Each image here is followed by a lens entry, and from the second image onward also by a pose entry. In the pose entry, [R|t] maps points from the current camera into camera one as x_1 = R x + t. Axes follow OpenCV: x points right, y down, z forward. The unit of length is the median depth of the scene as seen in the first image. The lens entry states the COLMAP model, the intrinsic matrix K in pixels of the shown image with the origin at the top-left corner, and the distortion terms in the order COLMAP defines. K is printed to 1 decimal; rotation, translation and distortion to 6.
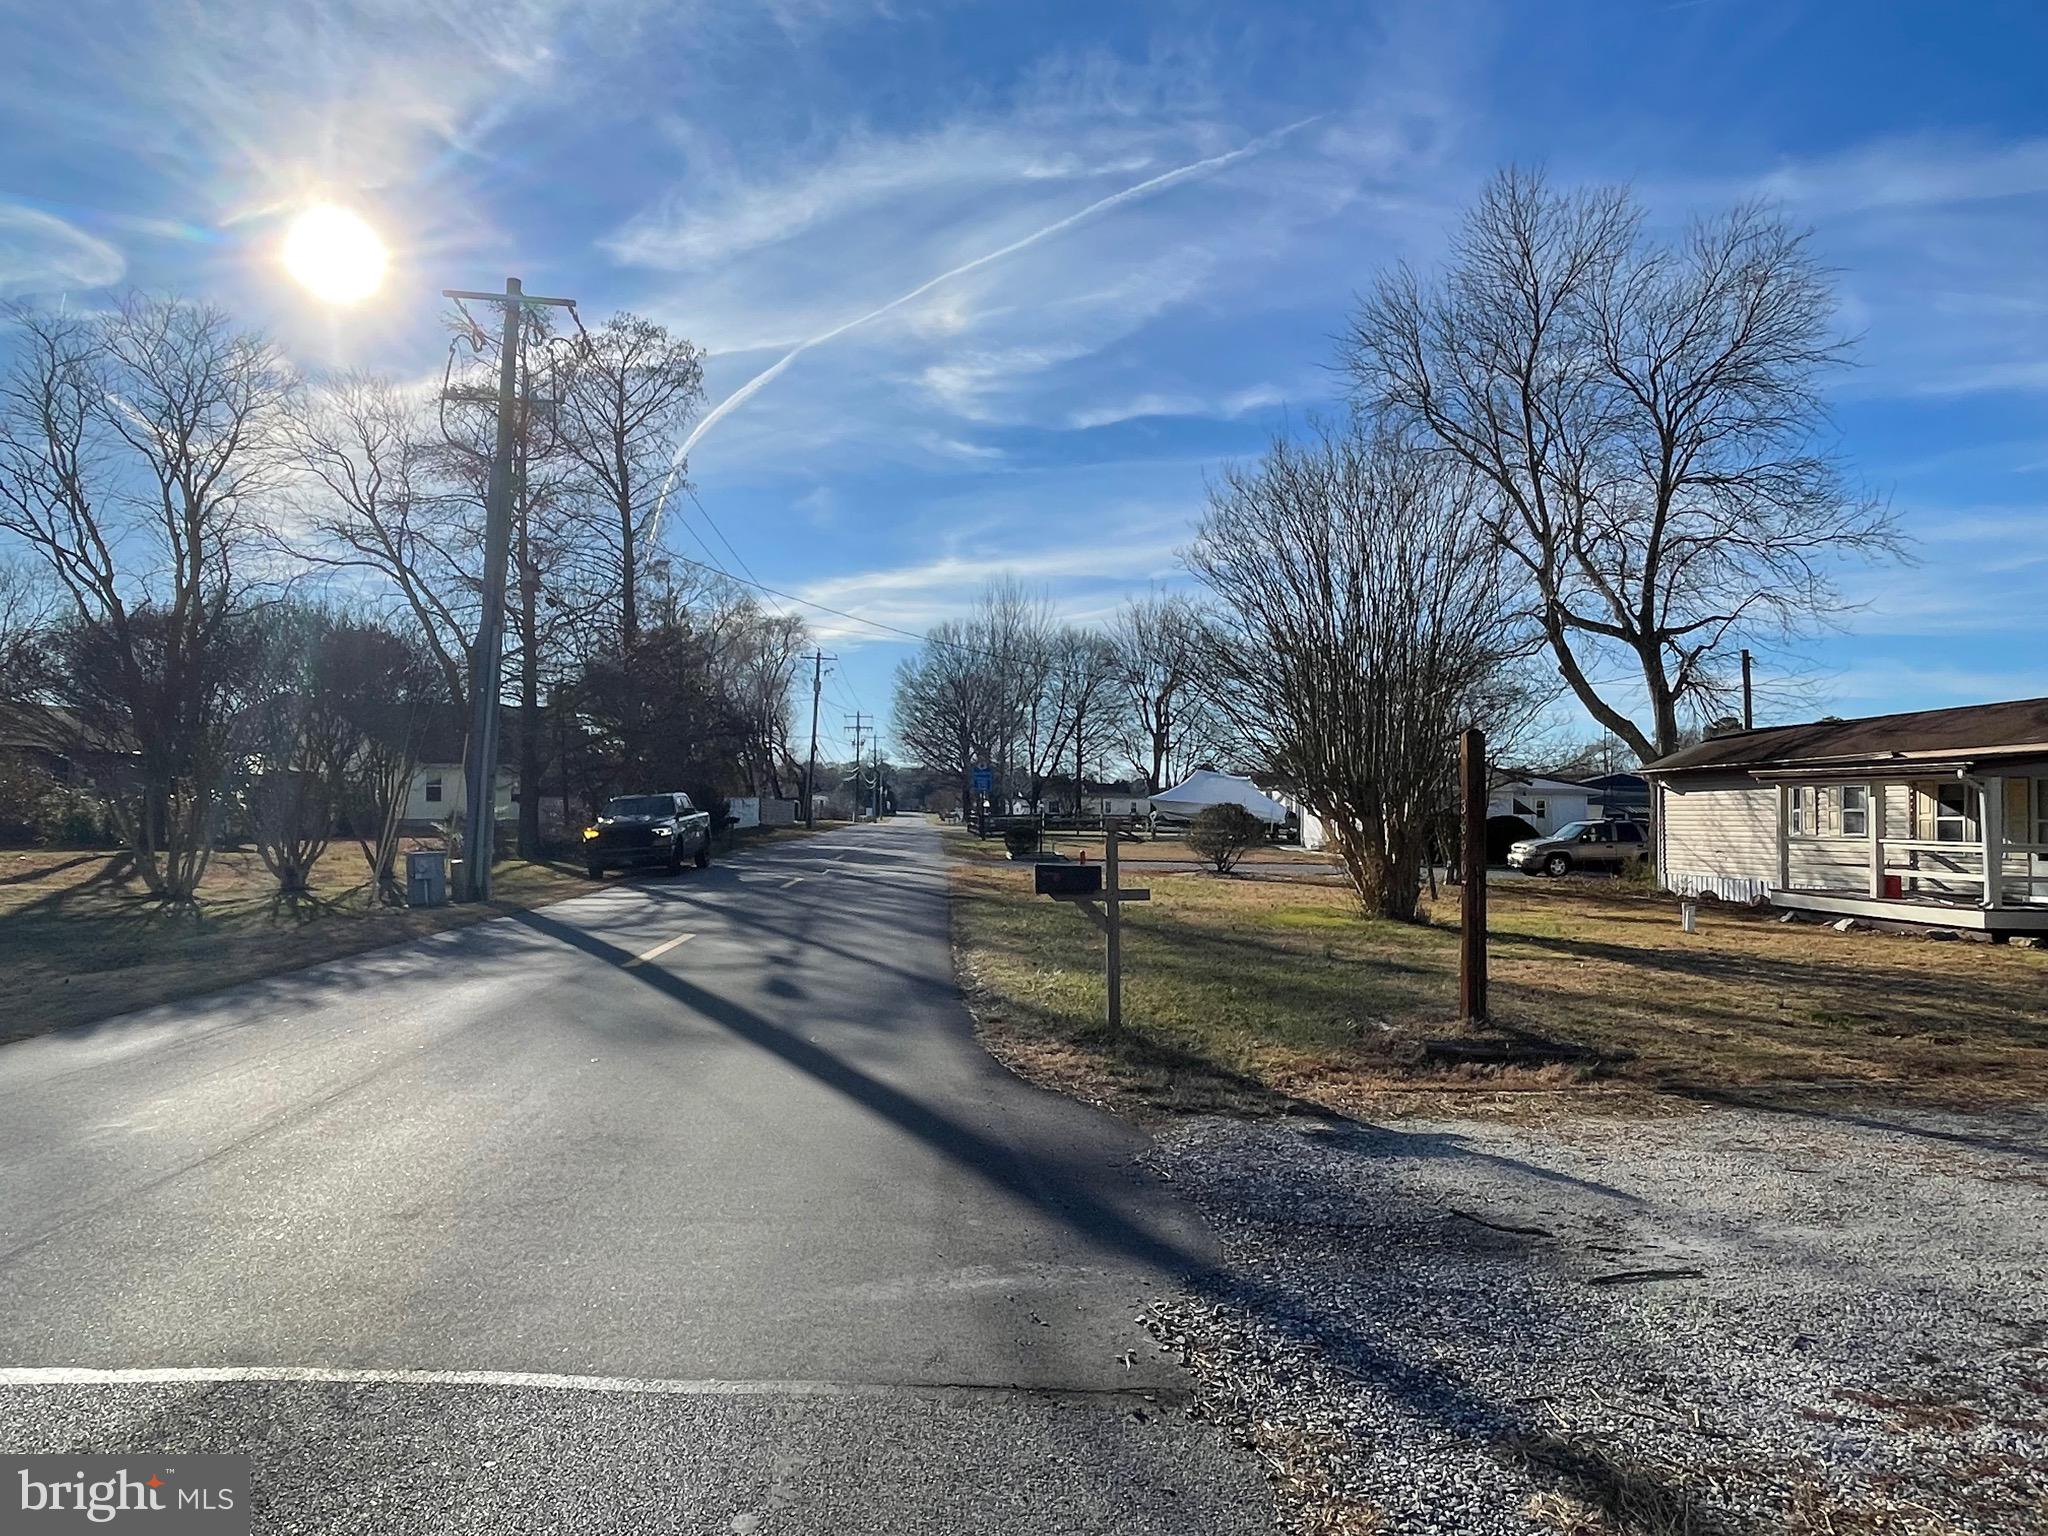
lens RADIAL K [[1345.1, 0, 999.6], [0, 1345.1, 774.0], [0, 0, 1]] dist [-0.005721, -0.006568]
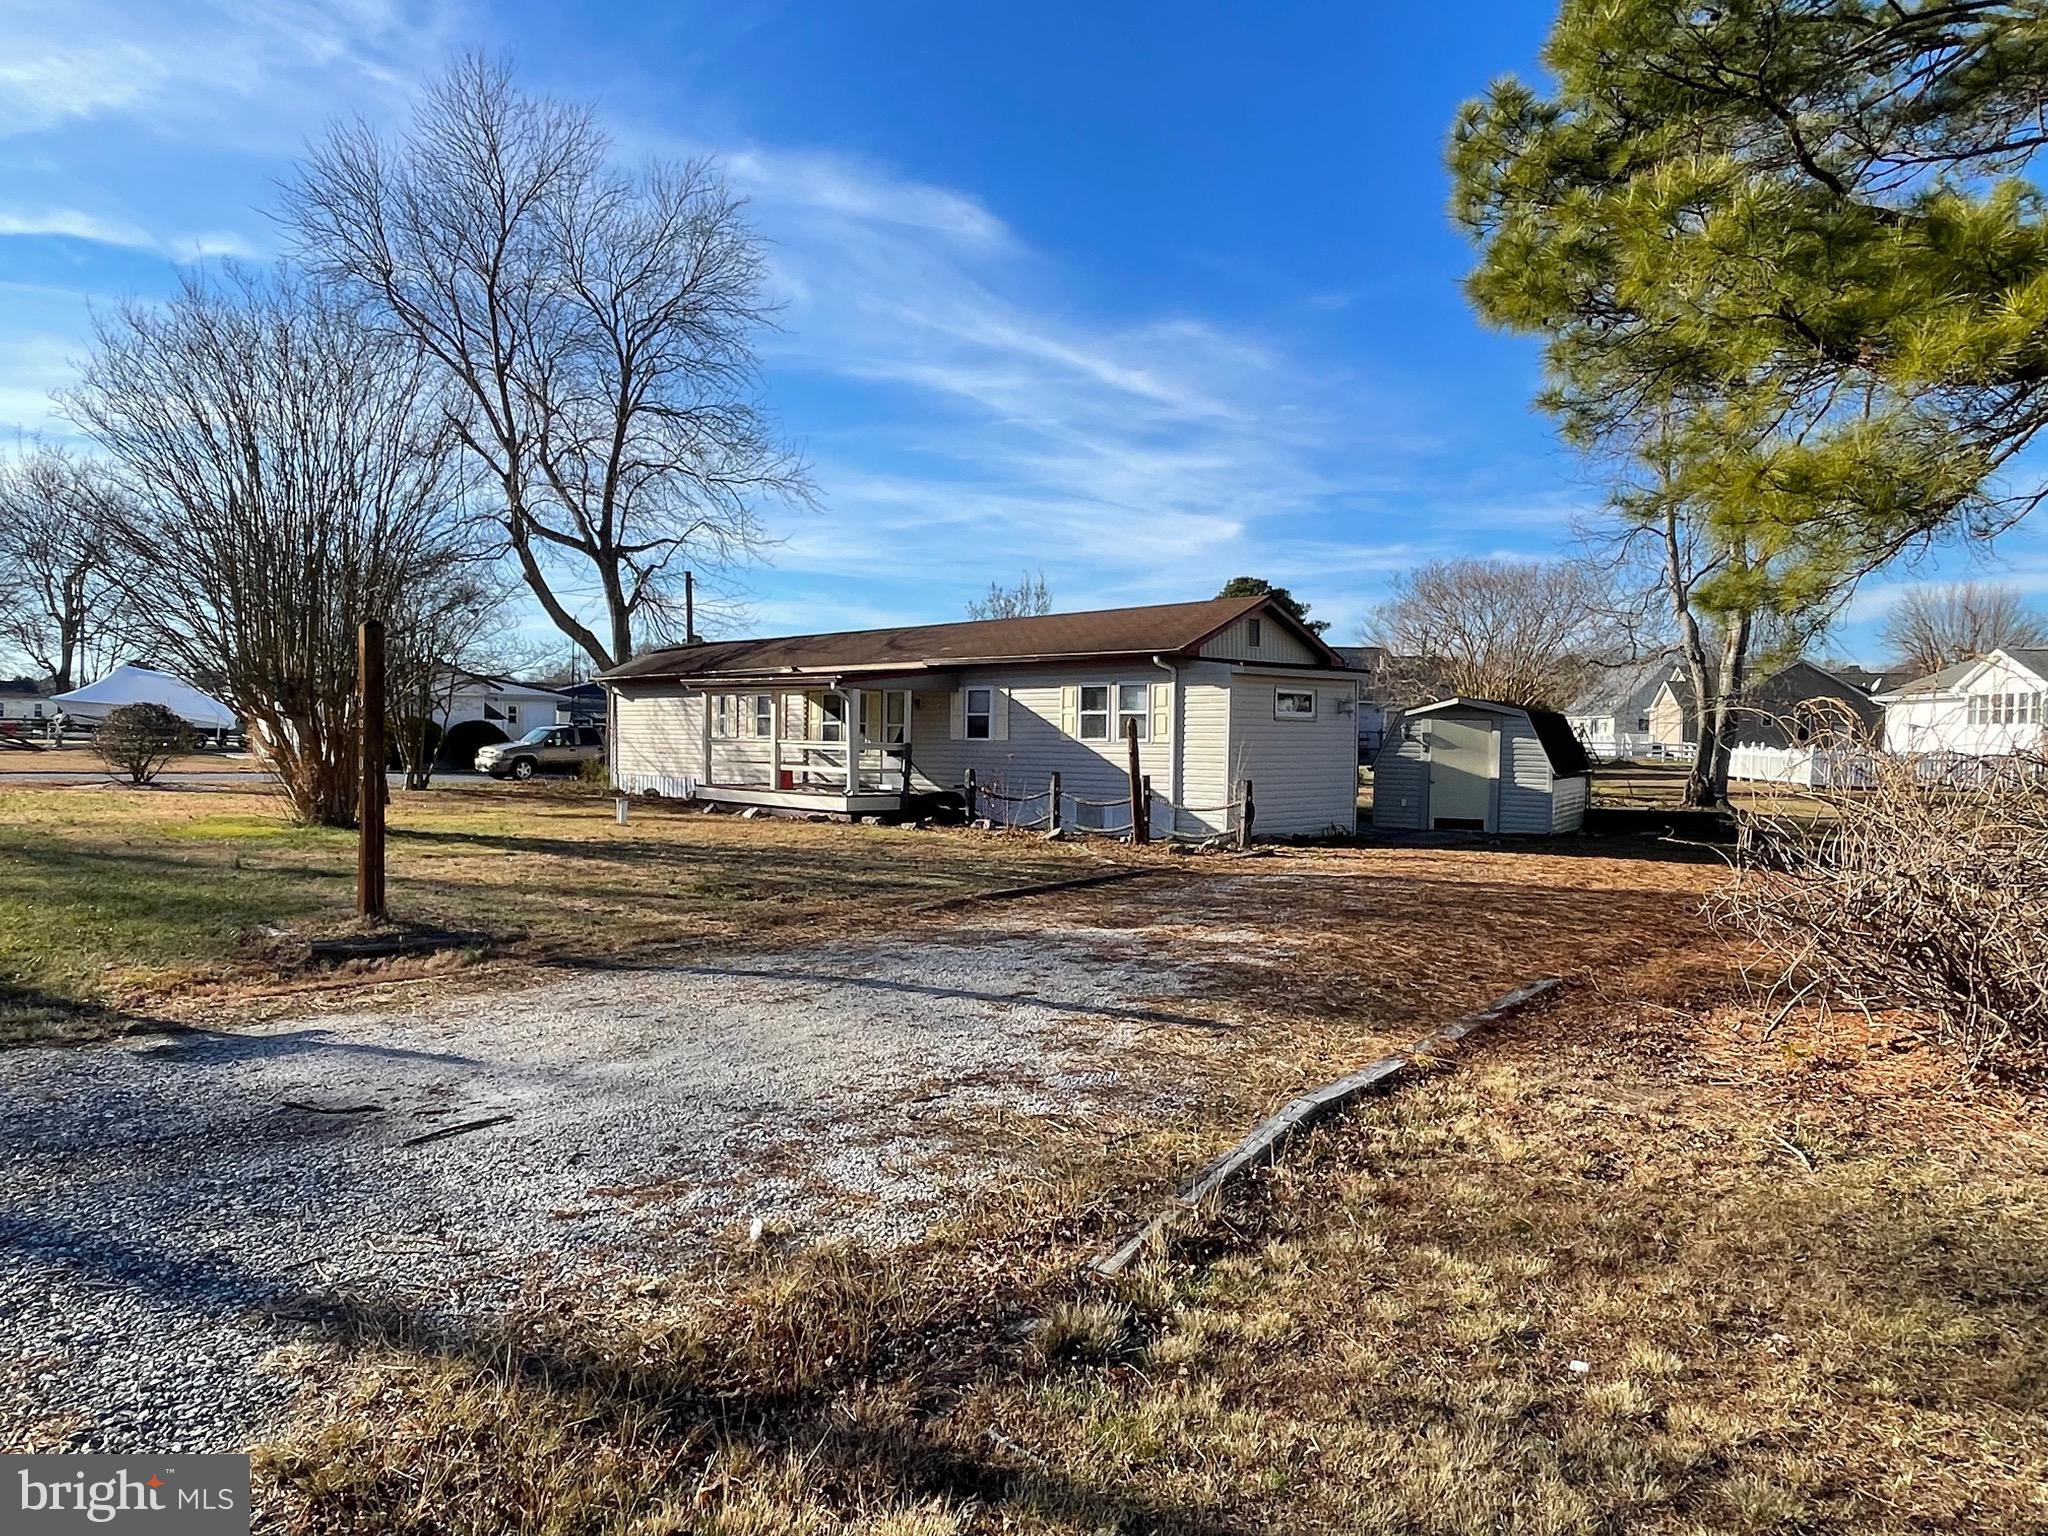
lens RADIAL K [[1345.1, 0, 999.2], [0, 1345.1, 769.5], [0, 0, 1]] dist [-0.005721, -0.006568]
pose [[0.751988, -0.017252, 0.658951, 0.022945], [-0.025843, 0.998117, 0.055623, 0.003832], [-0.658670, -0.058857, 0.750126, -0.015590]]
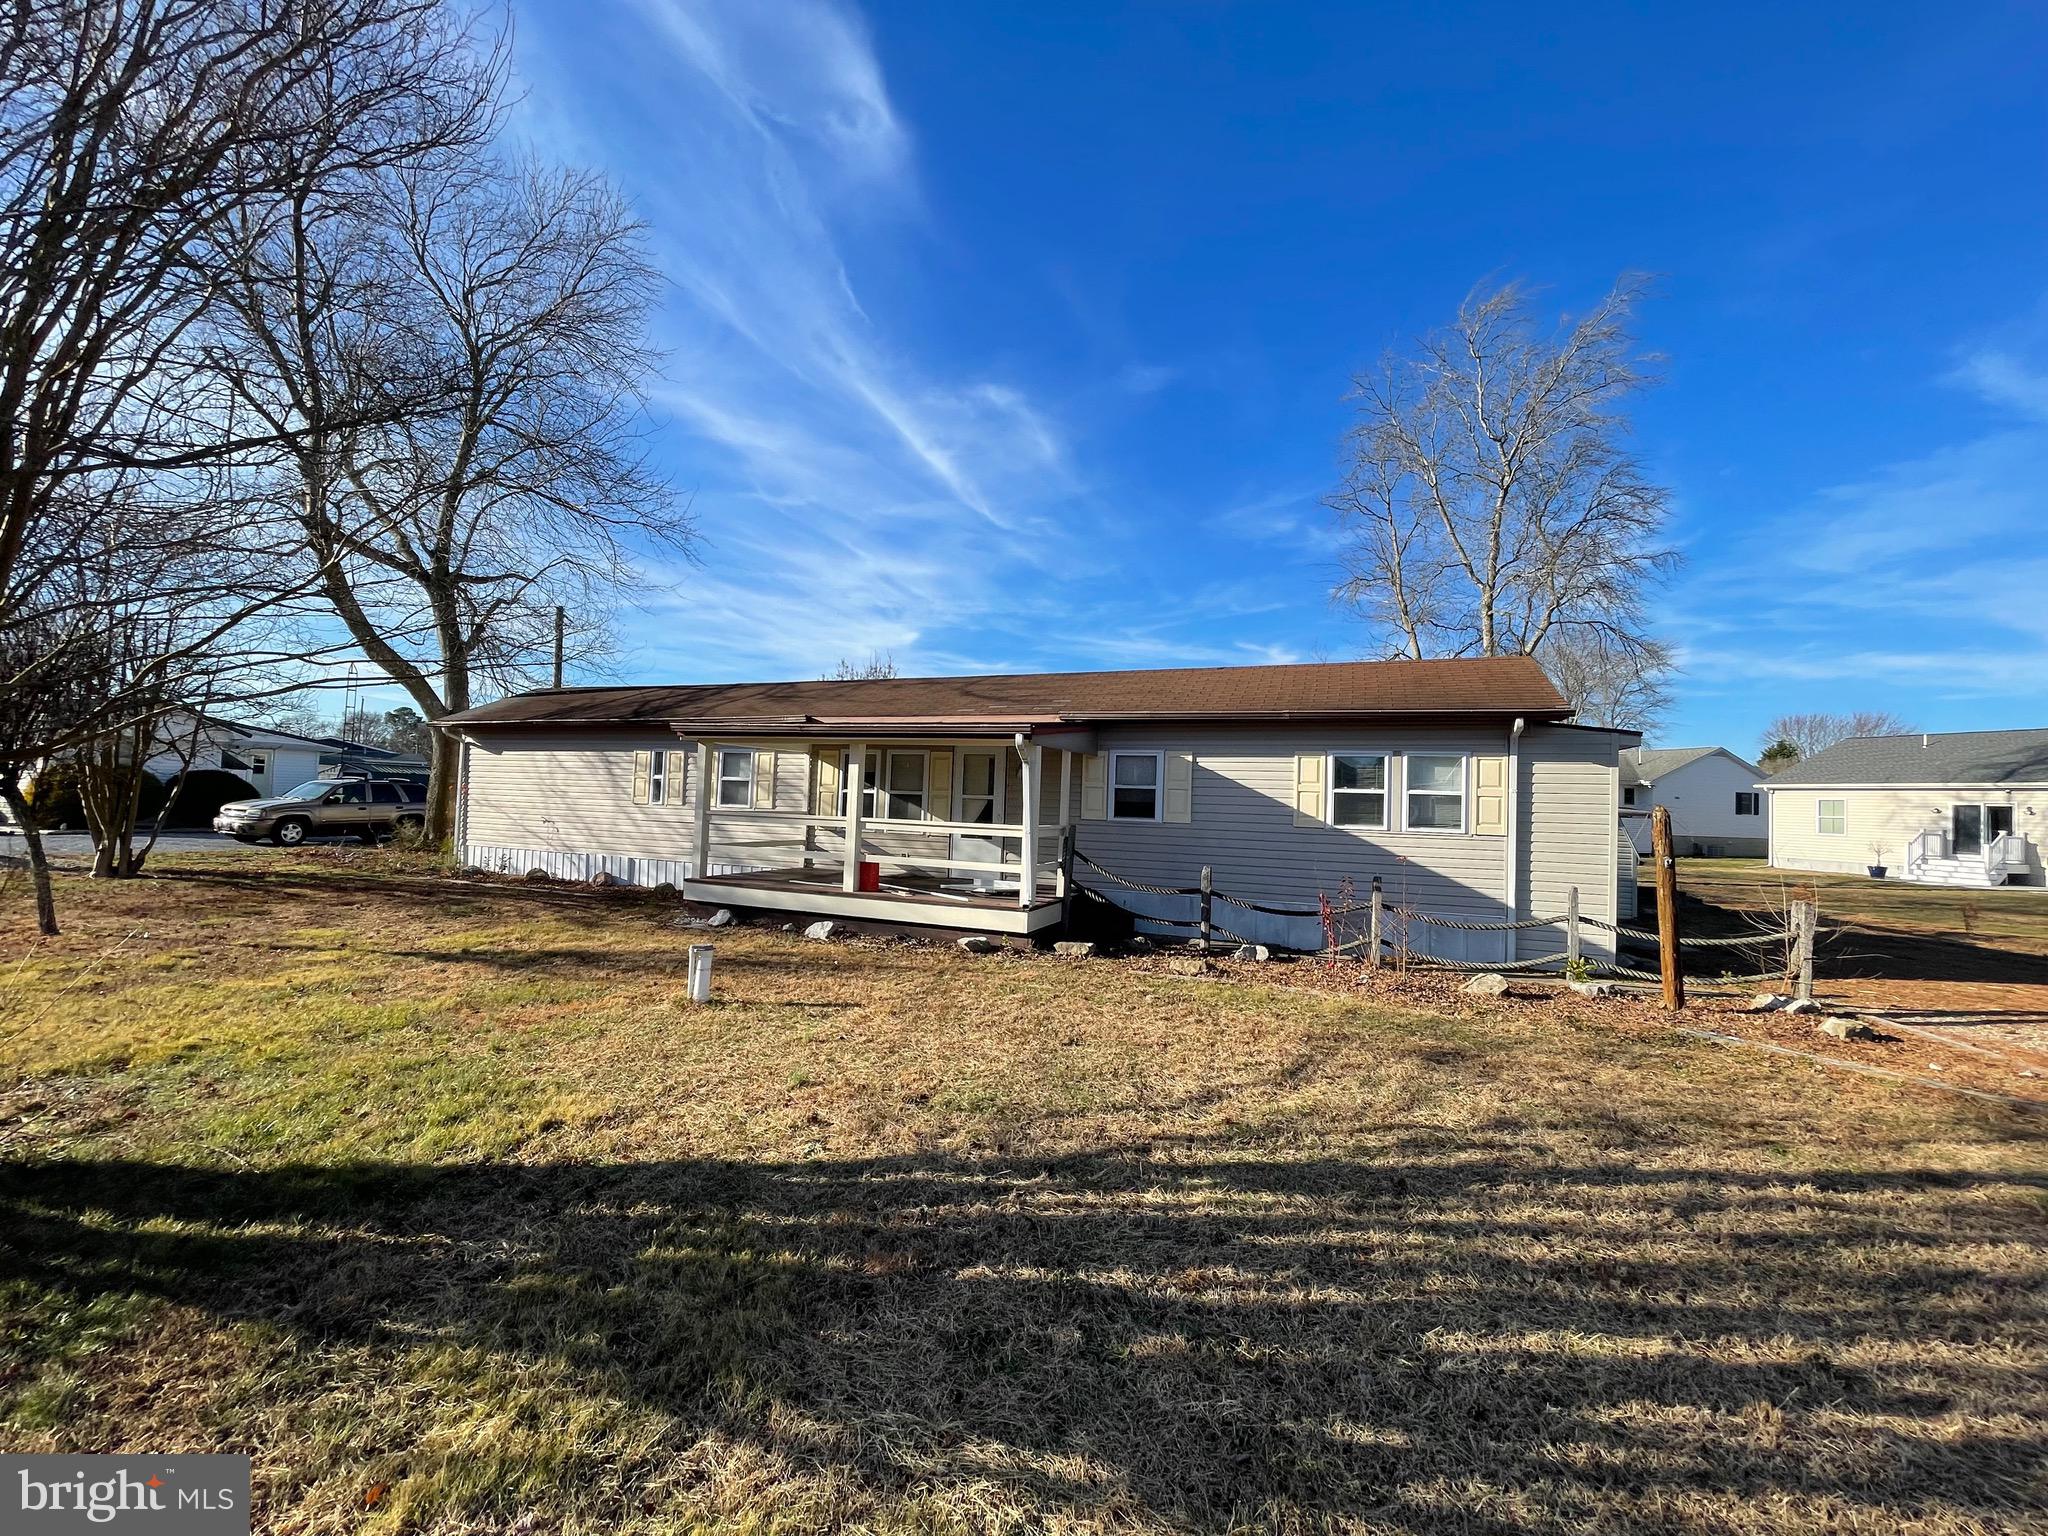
lens RADIAL K [[836.9, 0, 1021.3], [0, 836.9, 765.2], [0, 0, 1]] dist [-0.002493, -0.000152]
pose [[0.413399, 0.044353, 0.909469, 0.233592], [-0.057280, 0.998101, -0.022639, 0.022789], [-0.908746, -0.042735, 0.415155, 0.678957]]
